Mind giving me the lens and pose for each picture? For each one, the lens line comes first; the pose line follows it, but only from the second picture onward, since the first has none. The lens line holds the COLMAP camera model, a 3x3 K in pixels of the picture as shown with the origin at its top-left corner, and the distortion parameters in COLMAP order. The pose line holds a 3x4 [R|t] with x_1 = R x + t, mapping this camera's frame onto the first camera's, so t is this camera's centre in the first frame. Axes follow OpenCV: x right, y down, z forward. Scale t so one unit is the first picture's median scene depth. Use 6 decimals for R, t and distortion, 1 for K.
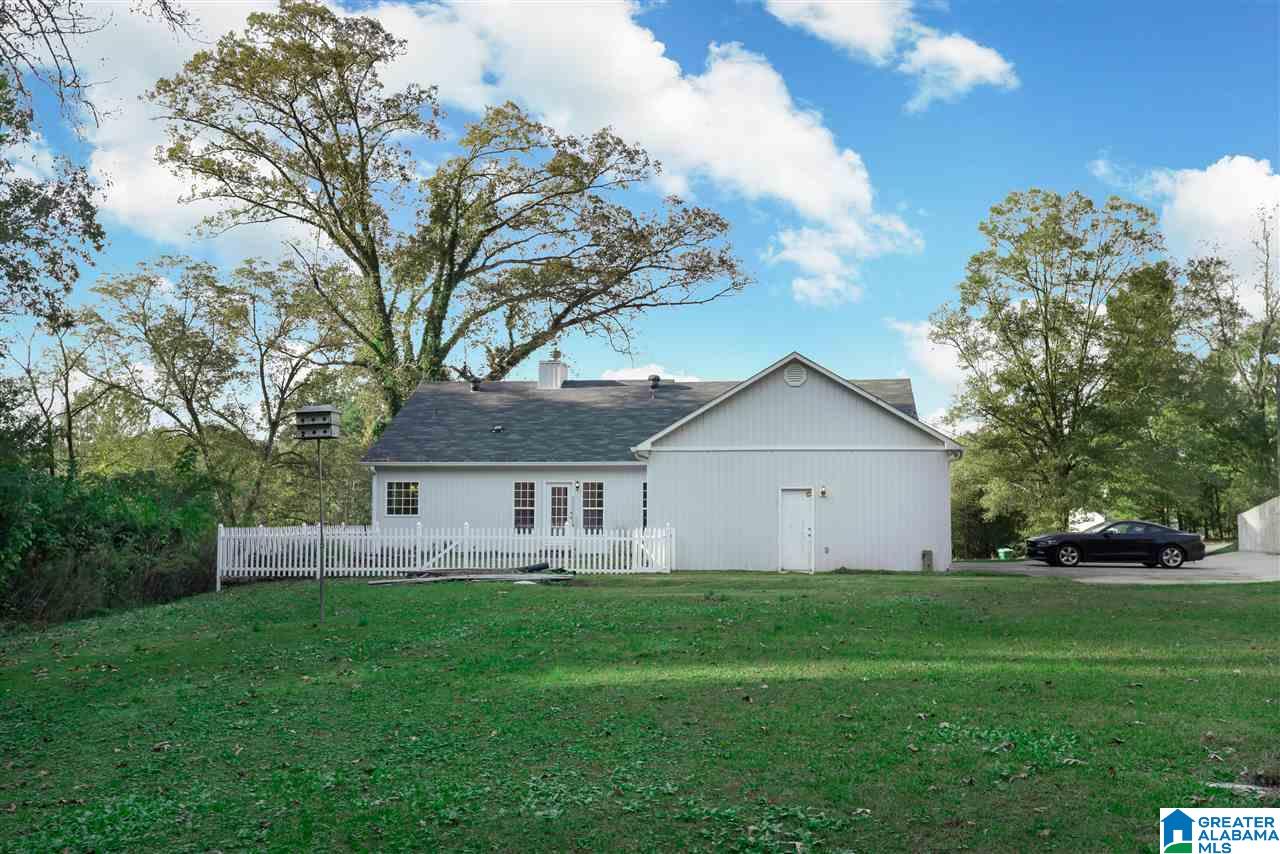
lens RADIAL K [[1150.5, 0, 640.4], [0, 1150.5, 426.6], [0, 0, 1]] dist [-0.000394, -0.001093]
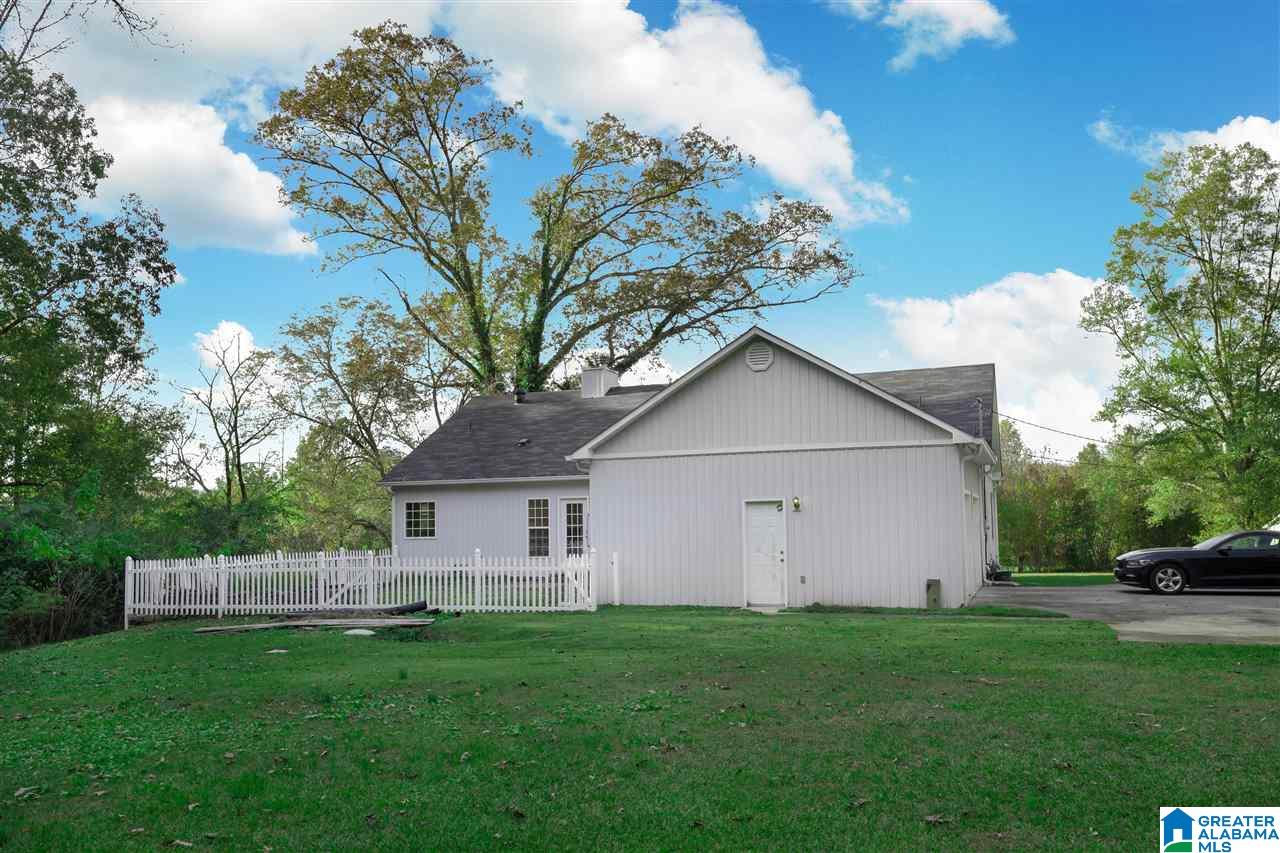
lens RADIAL K [[1023.2, 0, 635.1], [0, 1023.2, 451.7], [0, 0, 1]] dist [0.013136, -0.011803]
pose [[0.973390, -0.037062, -0.226136, 0.138316], [0.038805, 0.999241, 0.003265, 0.009740], [0.225843, -0.011953, 0.974090, 0.200407]]
